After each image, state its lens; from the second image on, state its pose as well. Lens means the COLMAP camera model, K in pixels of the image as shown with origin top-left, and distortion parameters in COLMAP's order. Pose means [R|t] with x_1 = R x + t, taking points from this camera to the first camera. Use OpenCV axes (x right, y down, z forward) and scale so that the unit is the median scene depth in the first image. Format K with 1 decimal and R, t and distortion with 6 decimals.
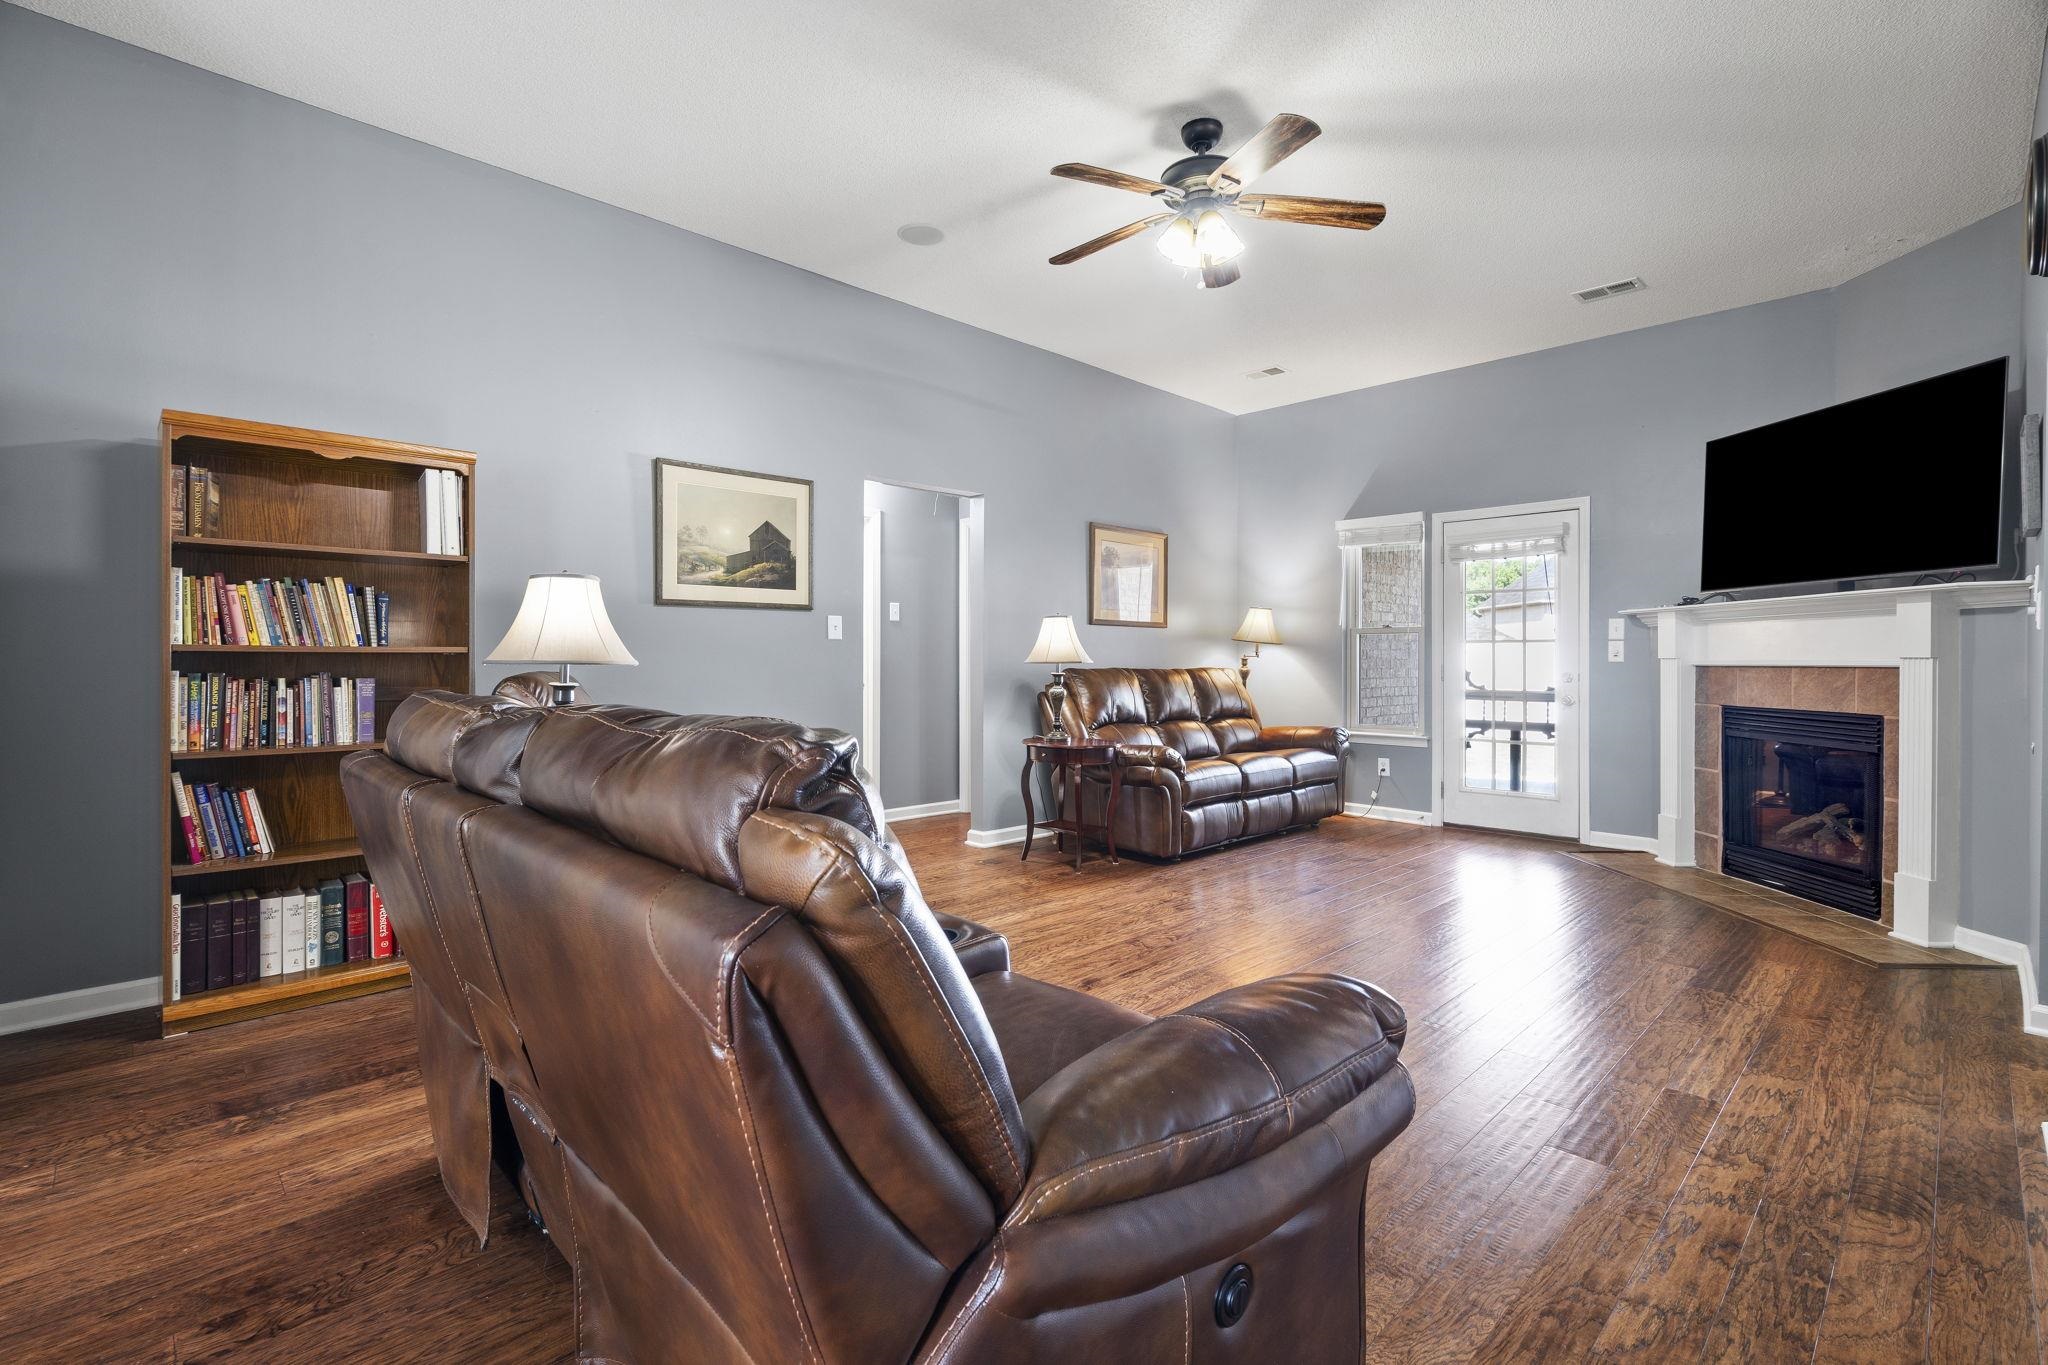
lens RADIAL K [[937.5, 0, 1020.5], [0, 937.5, 672.6], [0, 0, 1]] dist [-0.001657, 0.001590]
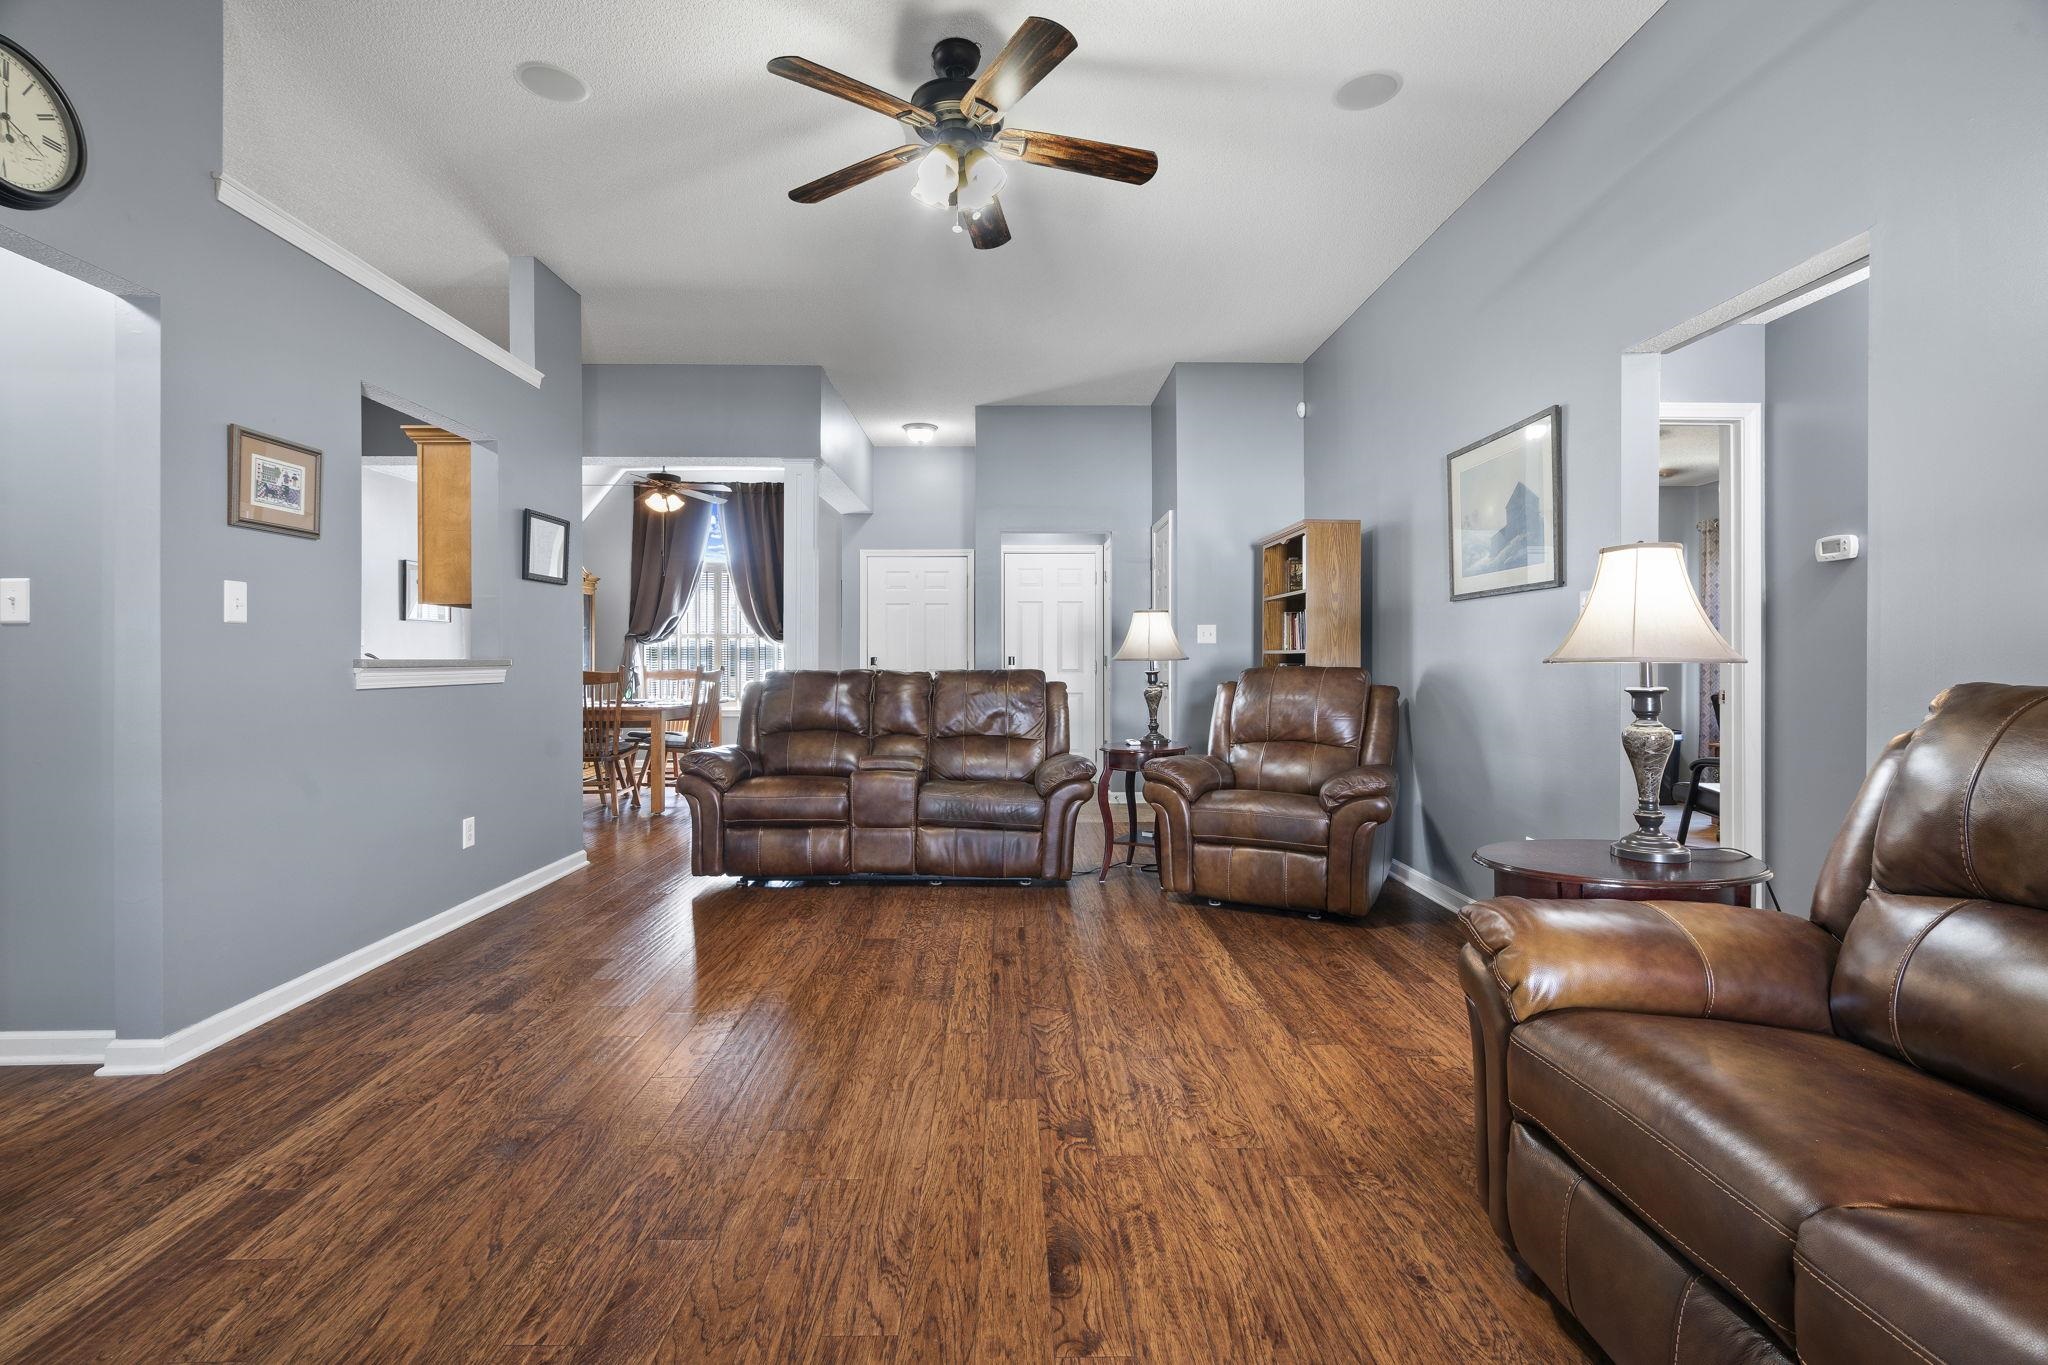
lens RADIAL K [[937.5, 0, 1023.7], [0, 937.5, 676.5], [0, 0, 1]] dist [-0.001657, 0.001590]
pose [[-0.687131, 0.010148, -0.726463, 0.801512], [-0.011579, 0.999623, 0.024915, -0.017777], [0.726441, 0.025532, -0.686754, 1.680655]]
